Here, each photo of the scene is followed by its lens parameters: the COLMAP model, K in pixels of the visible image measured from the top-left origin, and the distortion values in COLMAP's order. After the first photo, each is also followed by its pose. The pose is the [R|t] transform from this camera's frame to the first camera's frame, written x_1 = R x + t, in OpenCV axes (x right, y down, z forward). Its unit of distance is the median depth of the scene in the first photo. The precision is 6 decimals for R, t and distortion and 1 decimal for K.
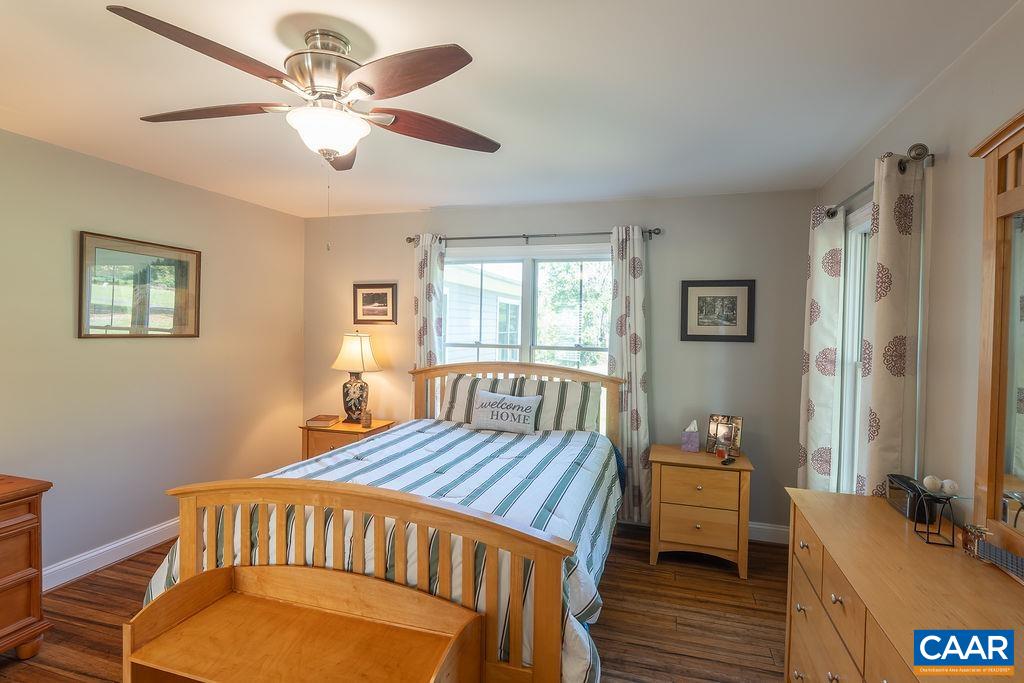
lens RADIAL K [[515.0, 0, 510.6], [0, 515.0, 338.8], [0, 0, 1]] dist [-0.000628, 0.003654]
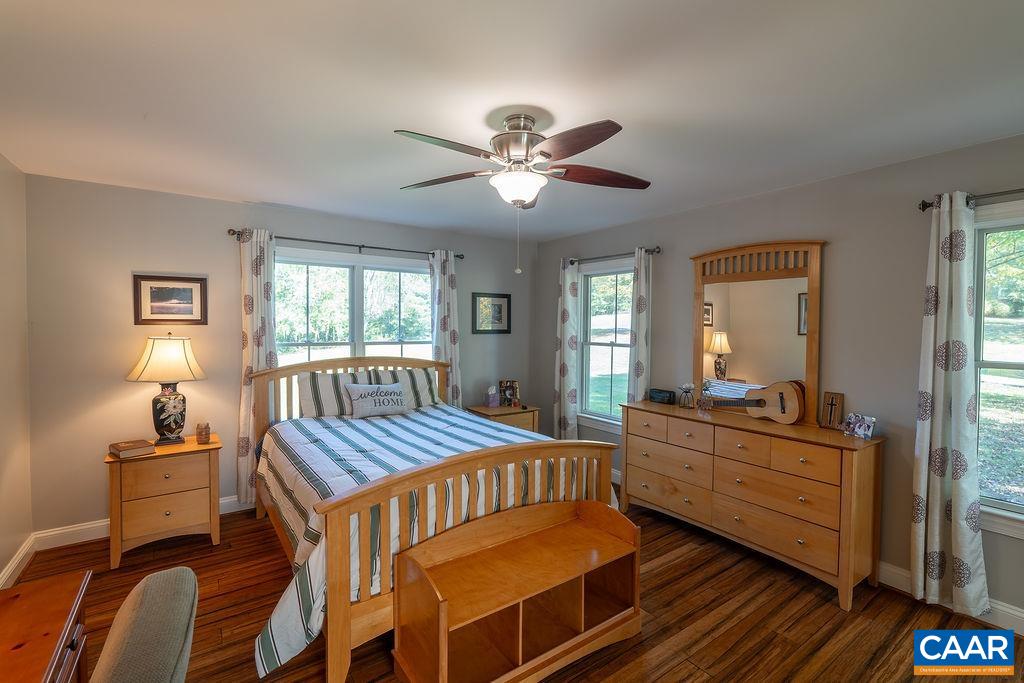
lens RADIAL K [[459.3, 0, 514.3], [0, 459.3, 338.4], [0, 0, 1]] dist [-0.003069, 0.001386]
pose [[0.607503, -0.034633, 0.793562, -0.580259], [0.024915, 0.999388, 0.024542, -0.011752], [-0.793926, 0.004862, 0.607994, 0.114909]]
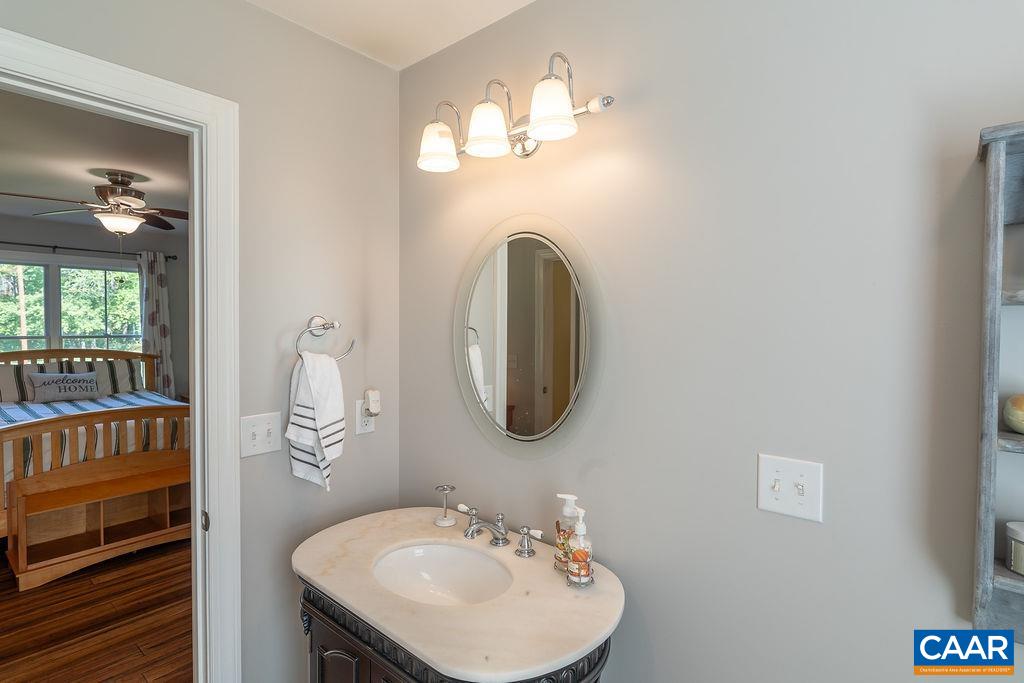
lens RADIAL K [[515.0, 0, 510.6], [0, 515.0, 337.7], [0, 0, 1]] dist [-0.000628, 0.003654]
pose [[0.395425, -0.040986, 0.917583, -0.681118], [0.024300, 0.999121, 0.034156, 0.002199], [-0.918177, 0.008792, 0.396074, -0.486639]]
